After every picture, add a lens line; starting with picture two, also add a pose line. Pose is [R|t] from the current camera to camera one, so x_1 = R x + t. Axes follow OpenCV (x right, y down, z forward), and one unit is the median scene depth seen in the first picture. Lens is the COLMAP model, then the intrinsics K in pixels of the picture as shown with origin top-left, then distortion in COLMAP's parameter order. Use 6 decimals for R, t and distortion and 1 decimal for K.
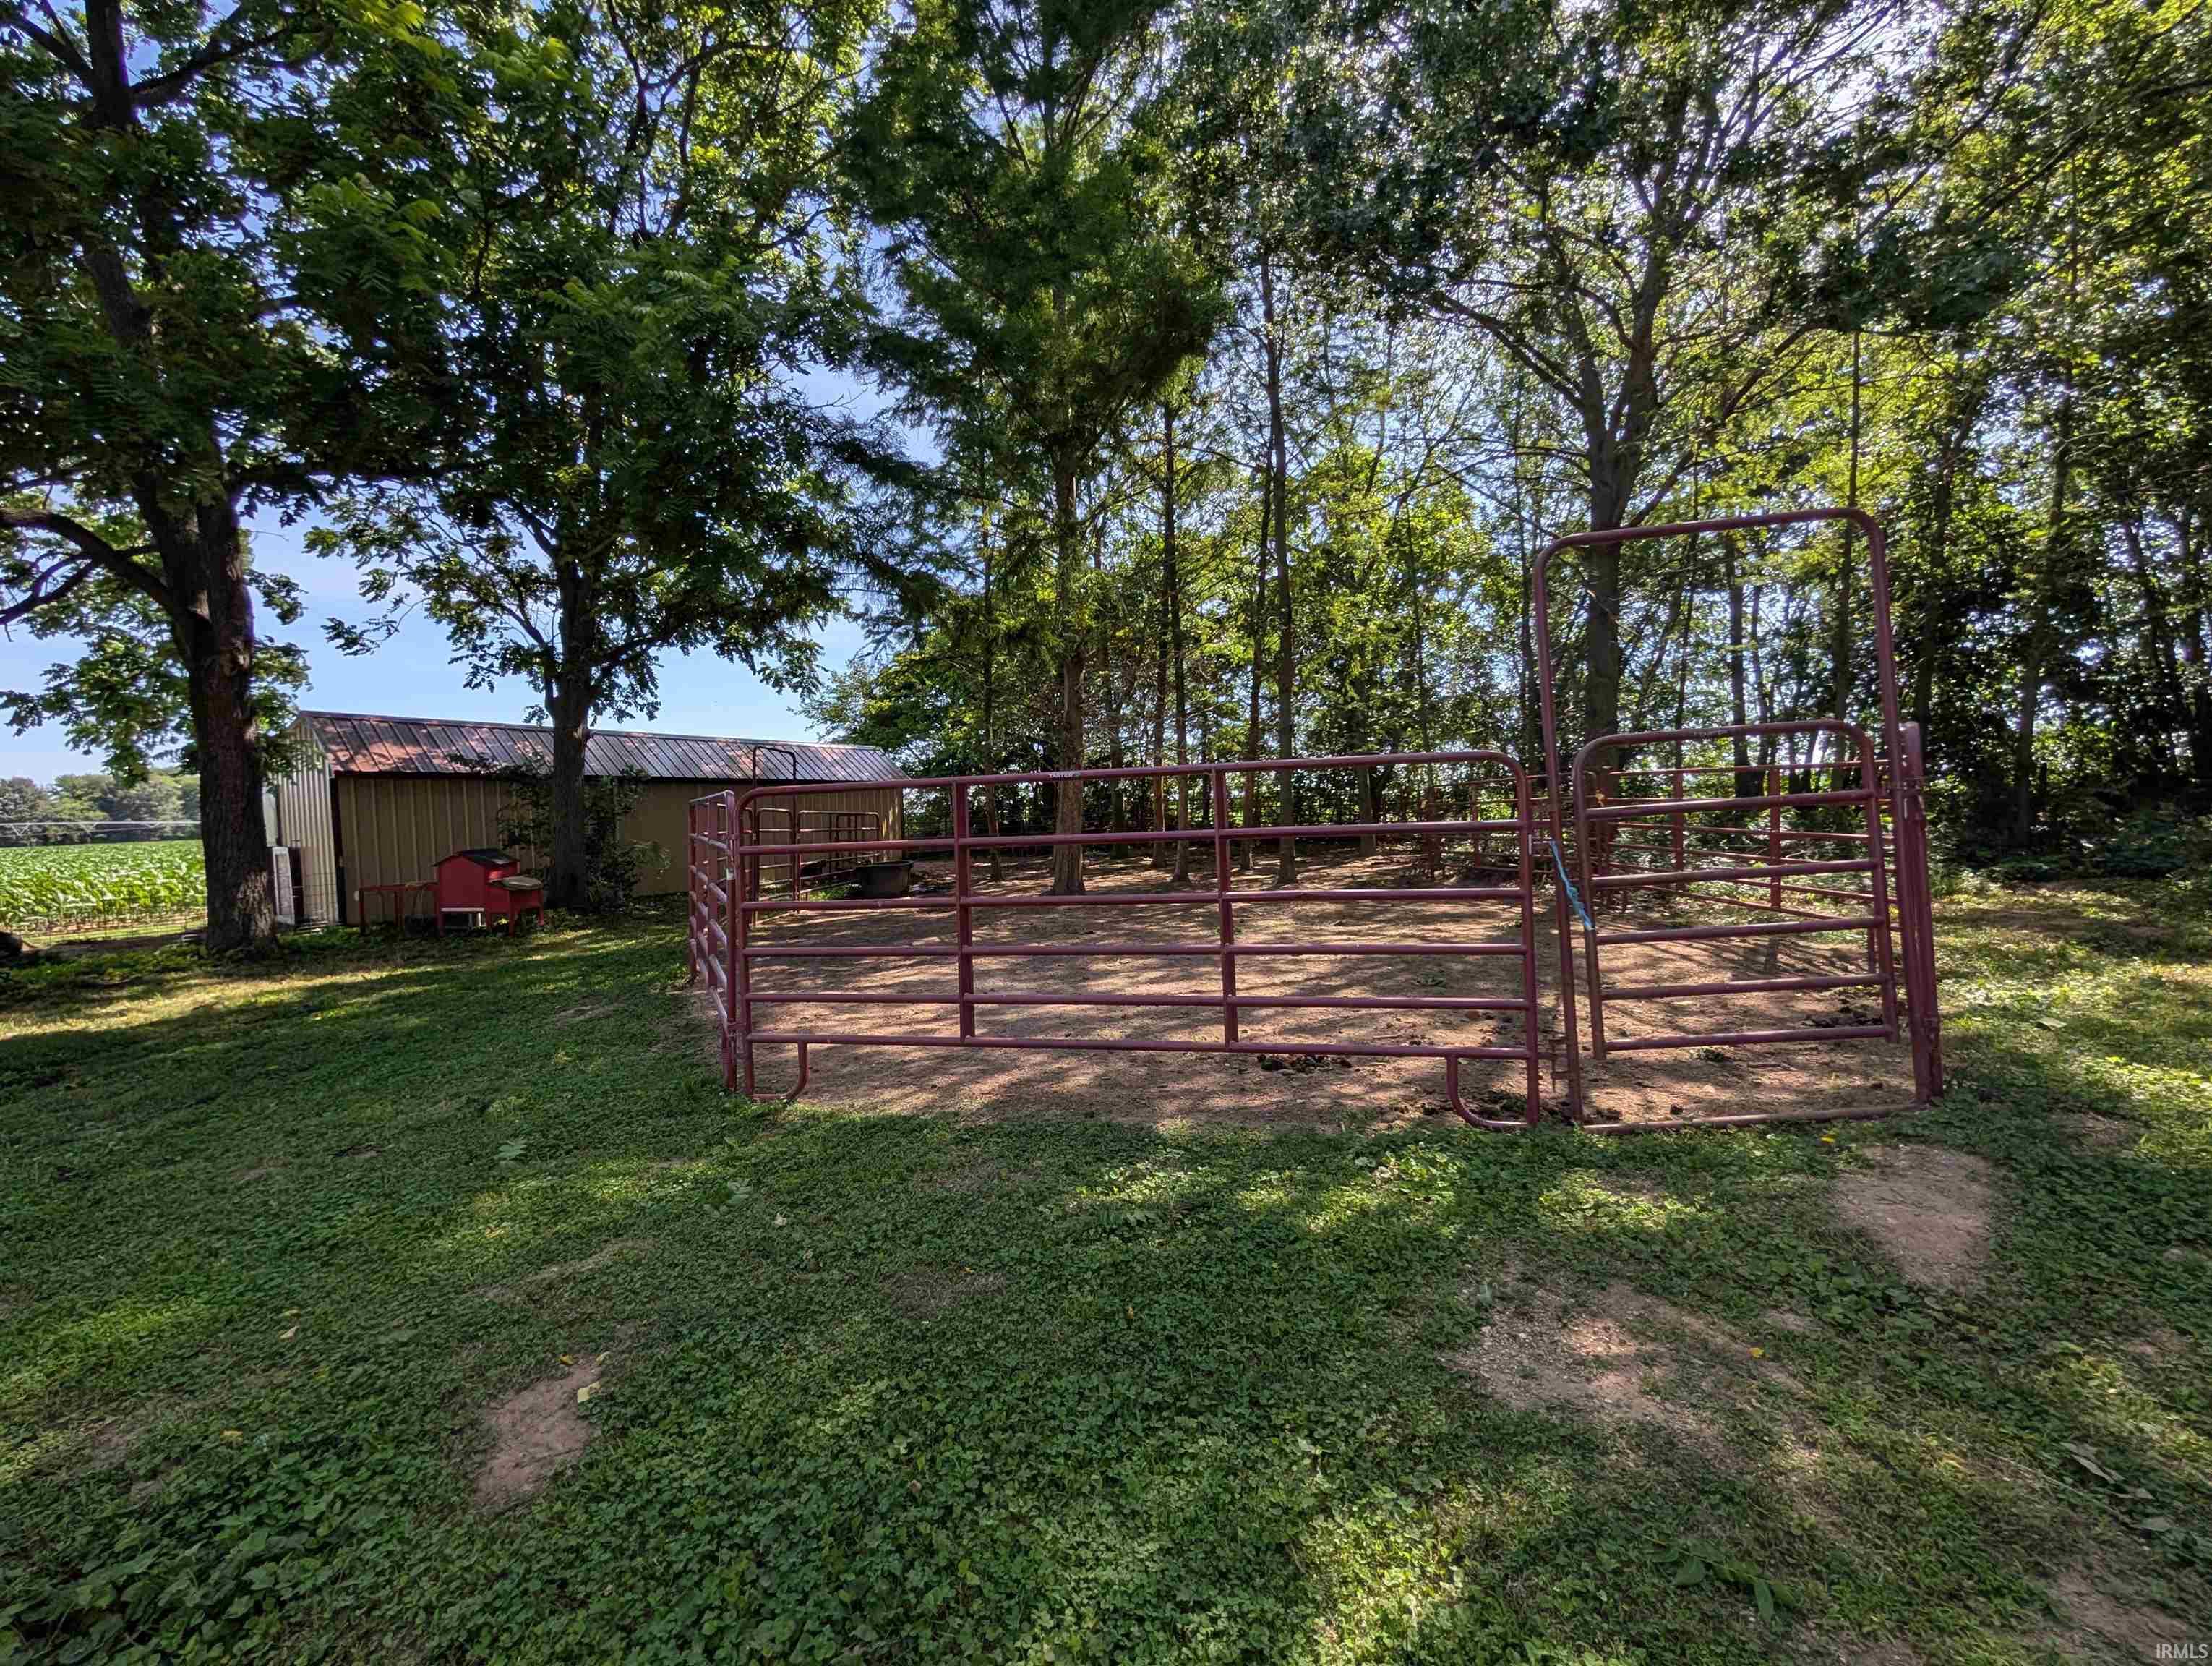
lens RADIAL K [[845.1, 0, 1103.0], [0, 845.1, 839.1], [0, 0, 1]] dist [0.000428, 0.000151]
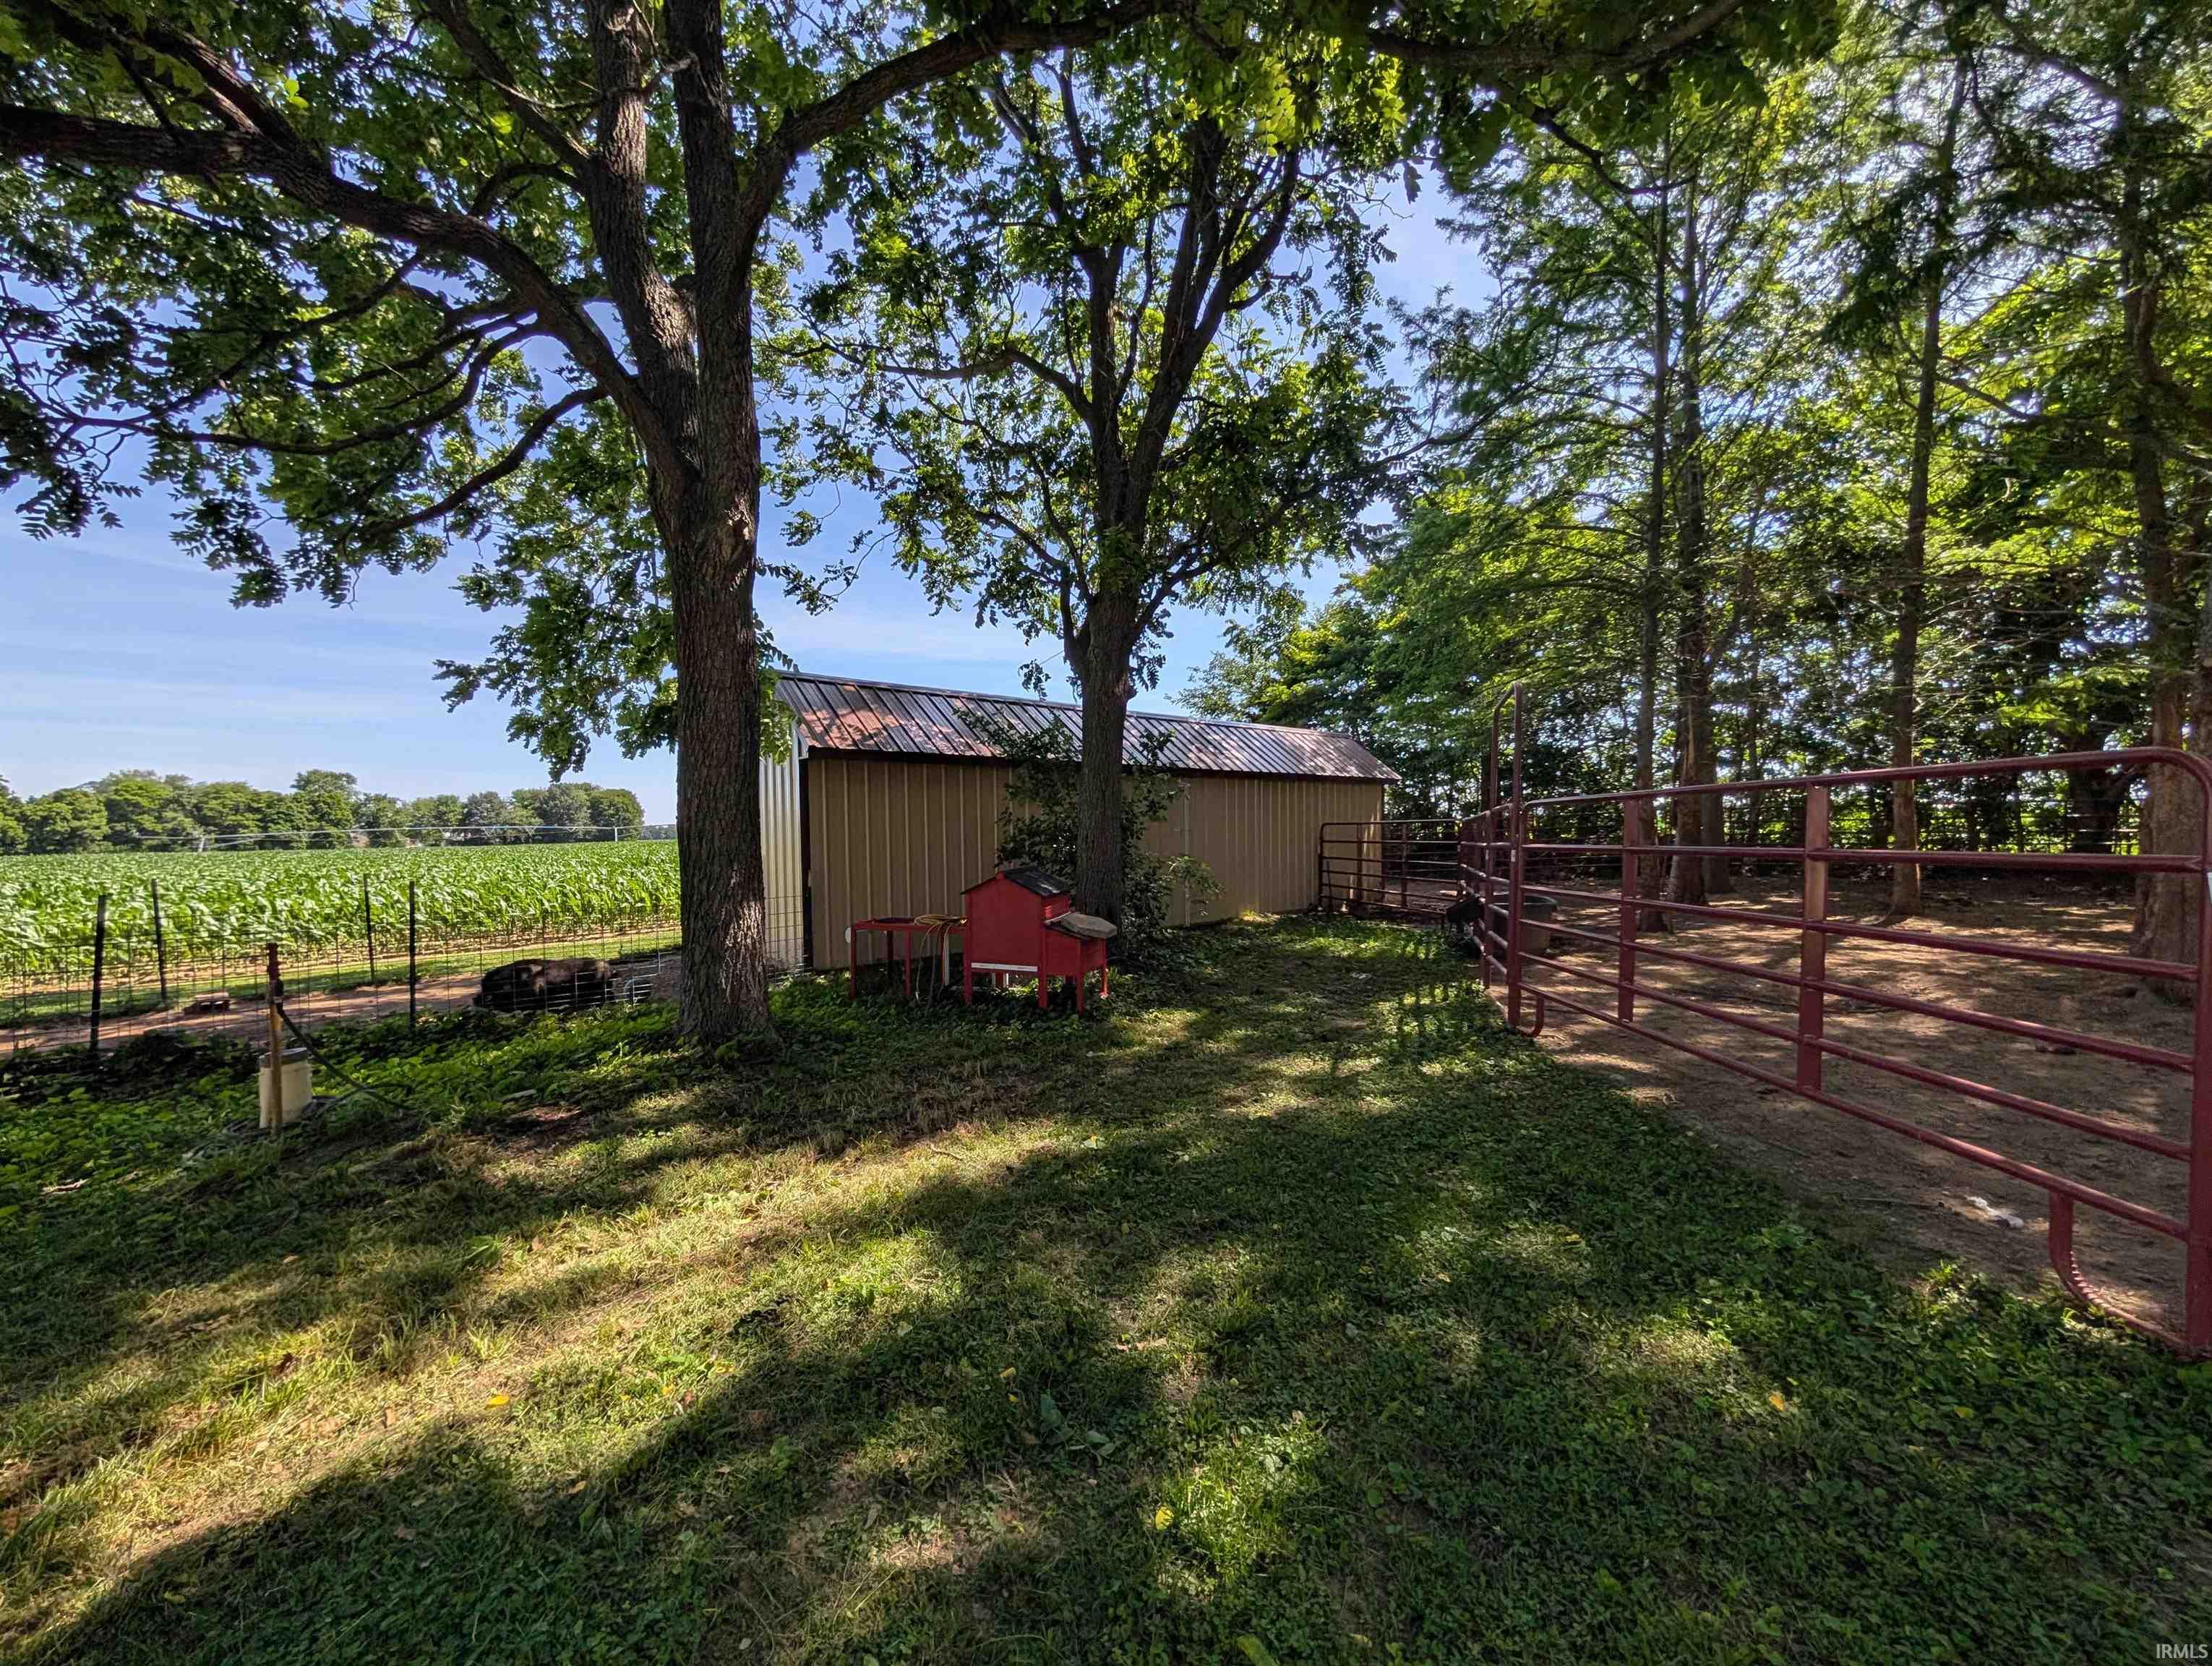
lens RADIAL K [[845.1, 0, 1103.0], [0, 845.1, 839.1], [0, 0, 1]] dist [0.000428, 0.000151]
pose [[0.960721, 0.016313, -0.277037, -0.376996], [-0.021528, 0.999644, -0.015792, 0.000548], [0.276680, 0.021136, 0.960730, 0.314124]]
